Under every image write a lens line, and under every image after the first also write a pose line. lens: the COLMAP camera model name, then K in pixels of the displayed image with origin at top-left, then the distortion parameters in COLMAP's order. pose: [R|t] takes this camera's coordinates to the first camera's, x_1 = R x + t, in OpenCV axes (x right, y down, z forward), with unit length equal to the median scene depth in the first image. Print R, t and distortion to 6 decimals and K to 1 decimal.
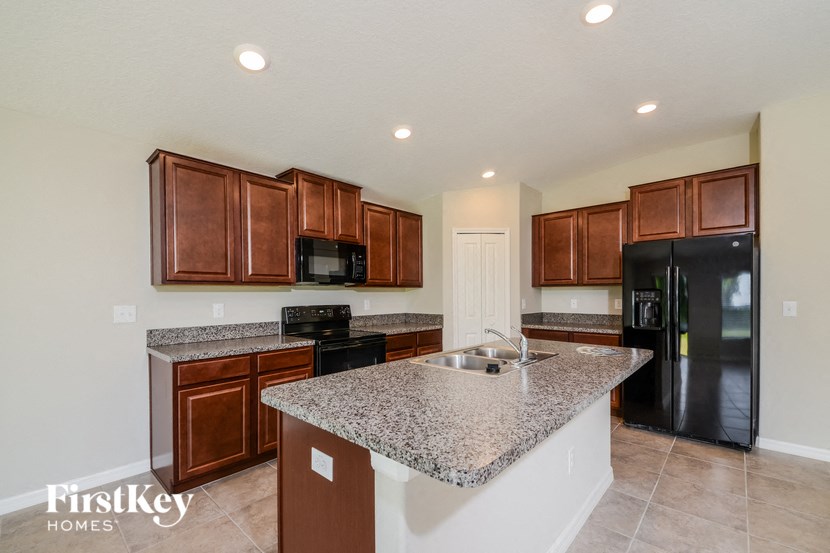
lens RADIAL K [[349.7, 0, 414.1], [0, 349.7, 292.8], [0, 0, 1]] dist [-0.000552, -0.000247]
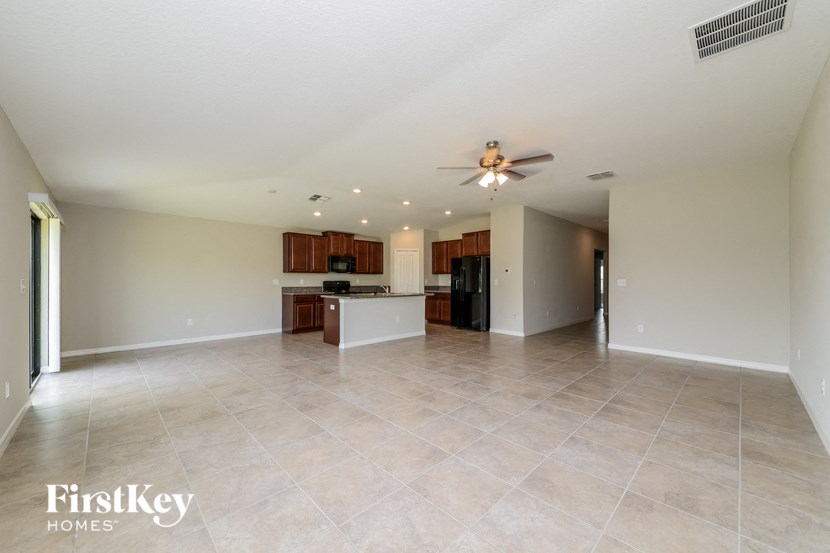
lens RADIAL K [[315.0, 0, 415.0], [0, 315.0, 276.5], [0, 0, 1]] dist [0.000292, -0.000023]
pose [[0.998354, 0.006986, -0.056932, 0.447669], [-0.007447, 0.999941, -0.007902, 0.019040], [0.056873, 0.008313, 0.998347, -1.325626]]
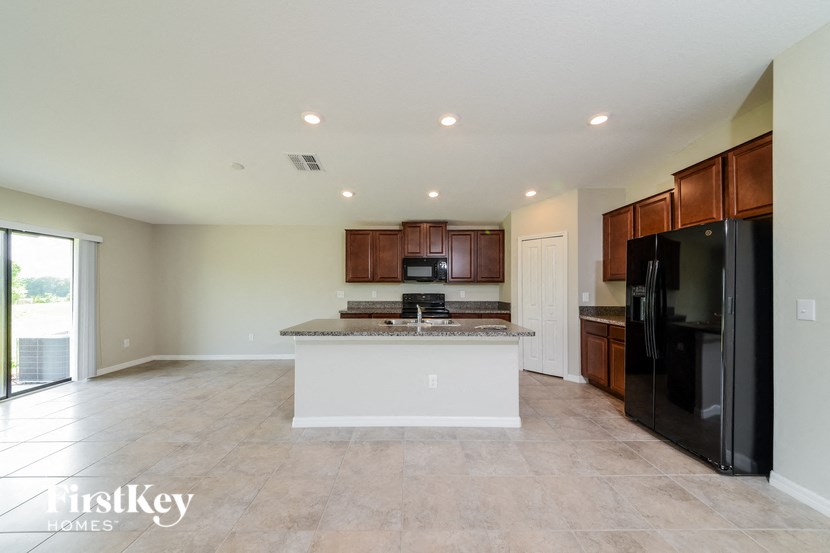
lens RADIAL K [[290.7, 0, 411.2], [0, 290.7, 285.1], [0, 0, 1]] dist [-0.000104, -0.000054]
pose [[0.673937, 0.000051, -0.738789, 0.783538], [-0.001239, 0.999999, -0.001061, -0.004750], [0.738788, 0.001630, 0.673936, -0.035974]]
